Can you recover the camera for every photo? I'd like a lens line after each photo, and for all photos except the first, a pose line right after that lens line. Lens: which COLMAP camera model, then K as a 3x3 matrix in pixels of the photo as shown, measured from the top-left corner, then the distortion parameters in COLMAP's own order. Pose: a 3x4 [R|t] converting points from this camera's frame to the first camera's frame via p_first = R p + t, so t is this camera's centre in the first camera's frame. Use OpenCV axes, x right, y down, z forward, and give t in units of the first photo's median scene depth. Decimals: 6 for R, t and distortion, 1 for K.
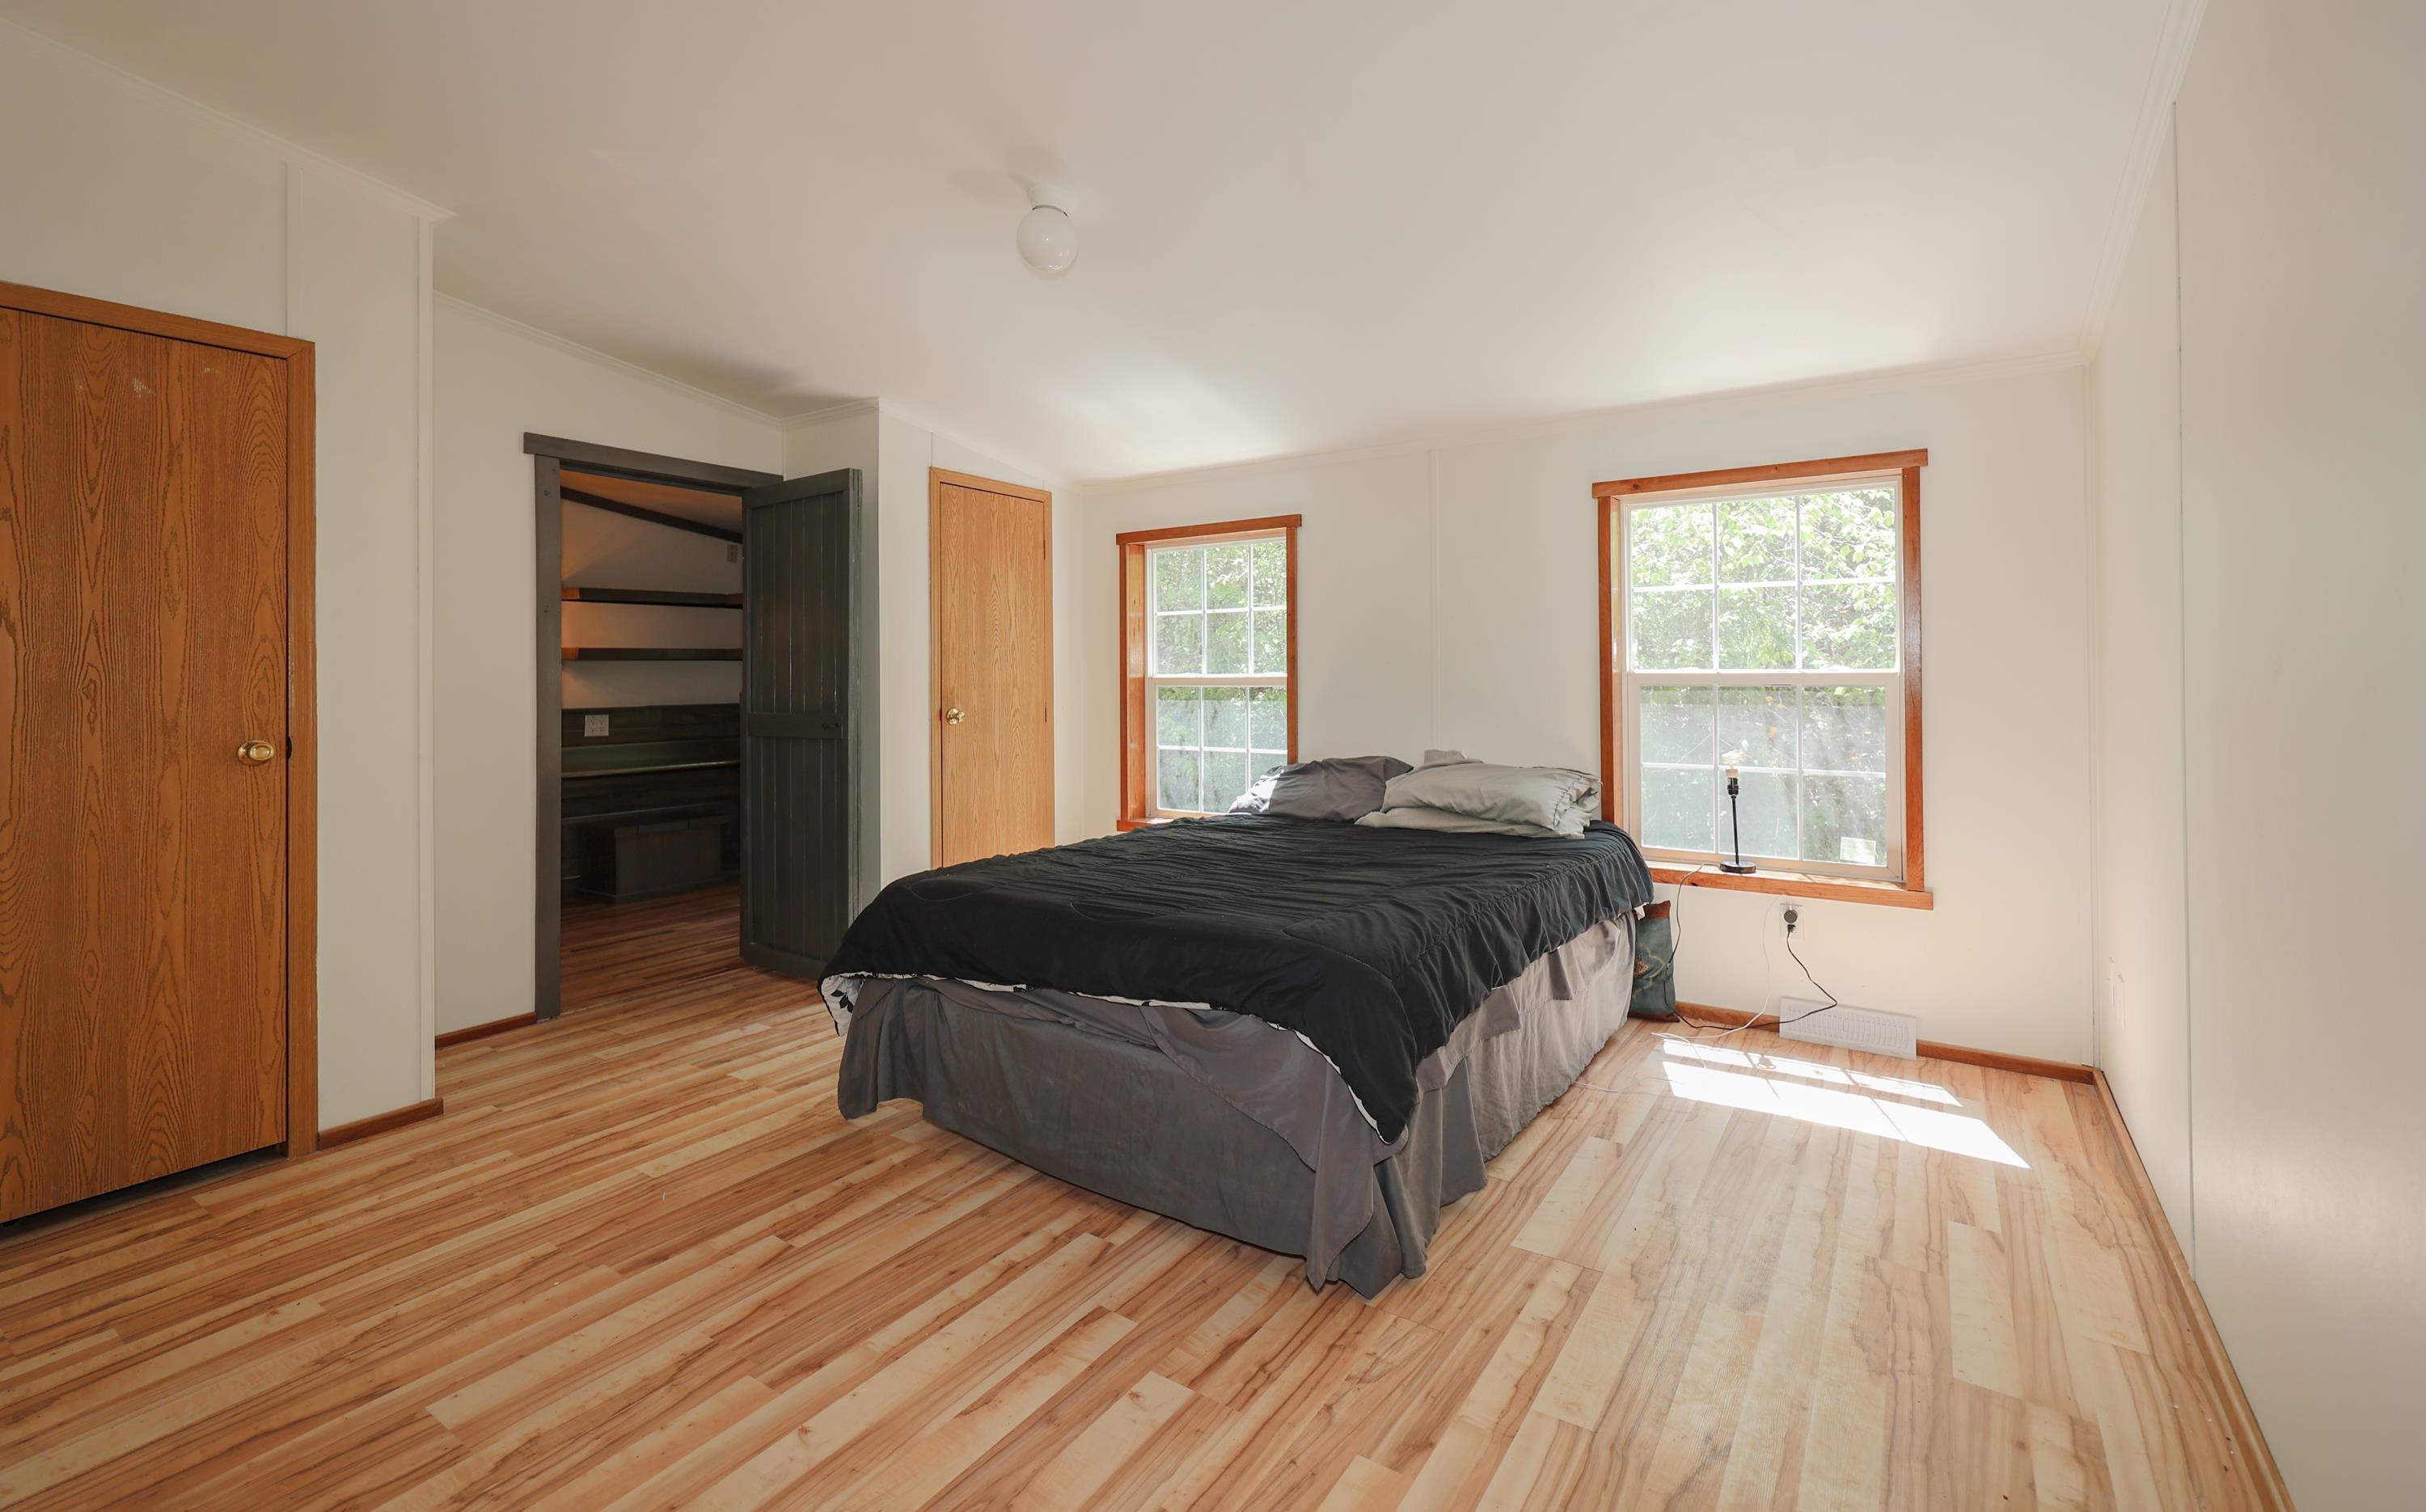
lens RADIAL K [[1041.5, 0, 1224.0], [0, 1041.5, 659.2], [0, 0, 1]] dist [0.032565, -0.027043]
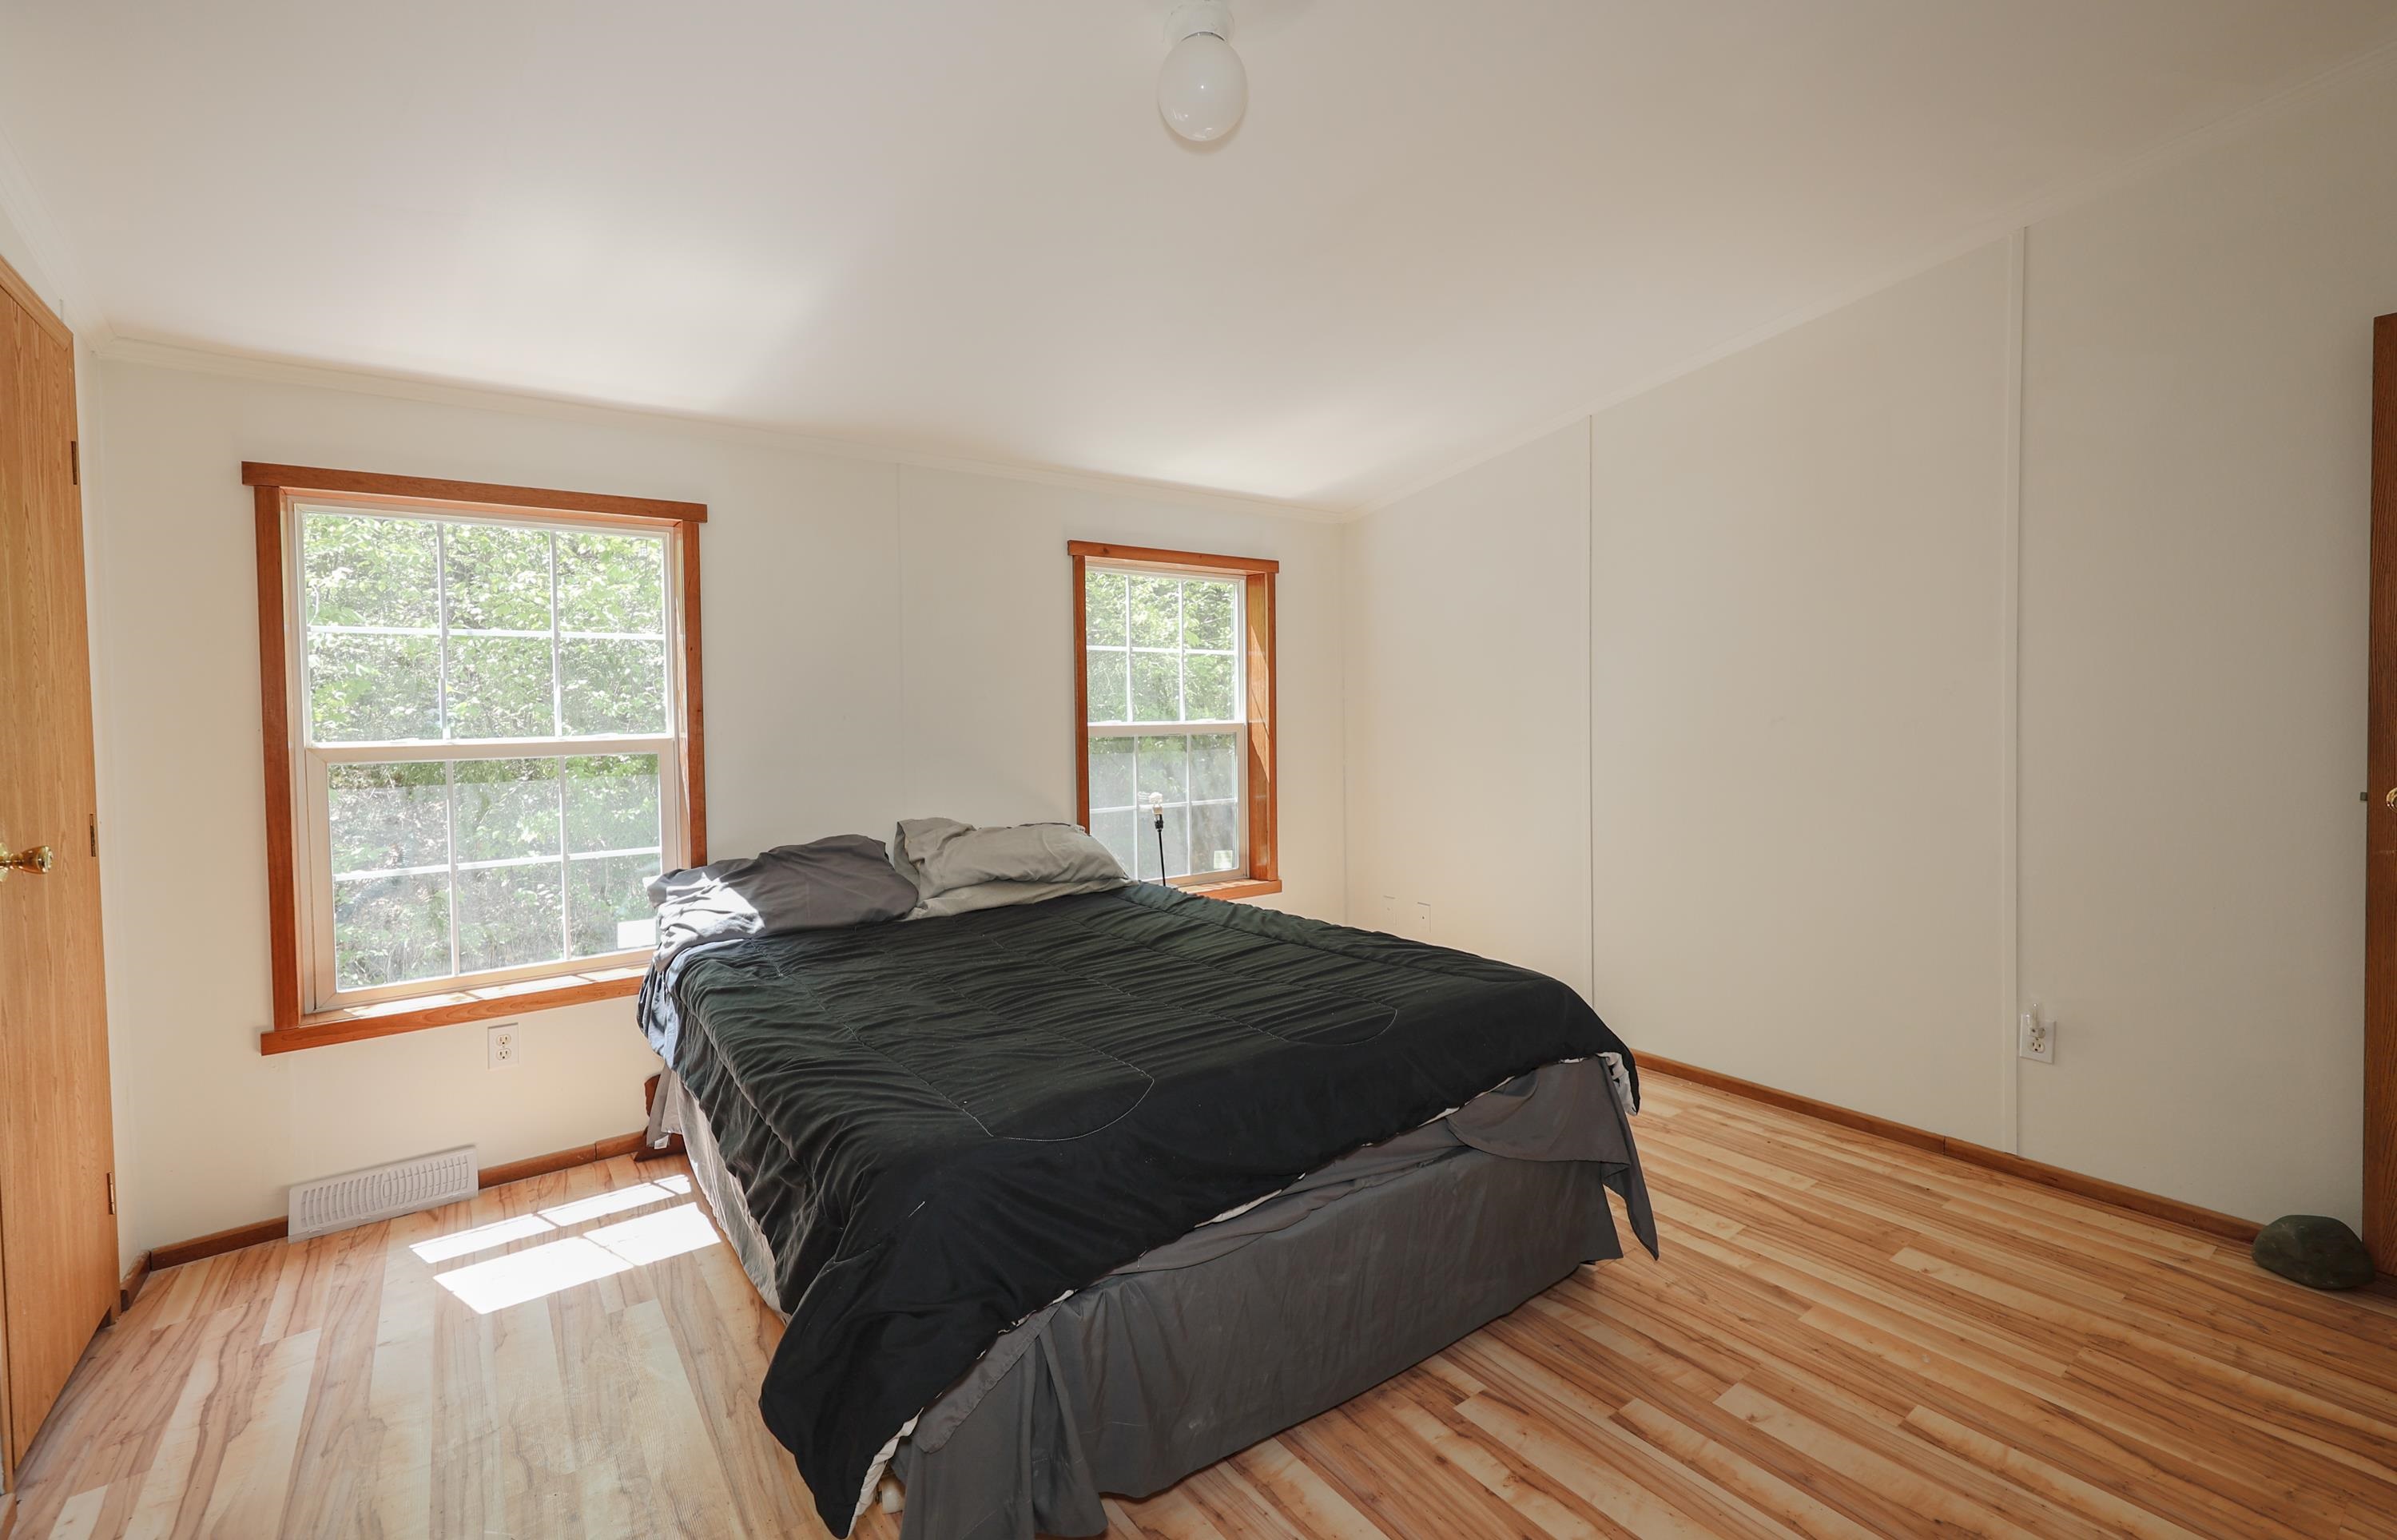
lens RADIAL K [[1034.1, 0, 1201.8], [0, 1034.1, 739.2], [0, 0, 1]] dist [-0.000163, -0.000354]
pose [[0.338071, -0.018526, 0.940938, -0.593448], [0.008696, 0.999825, 0.016561, 0.010636], [-0.941080, 0.002583, 0.338173, 0.577407]]
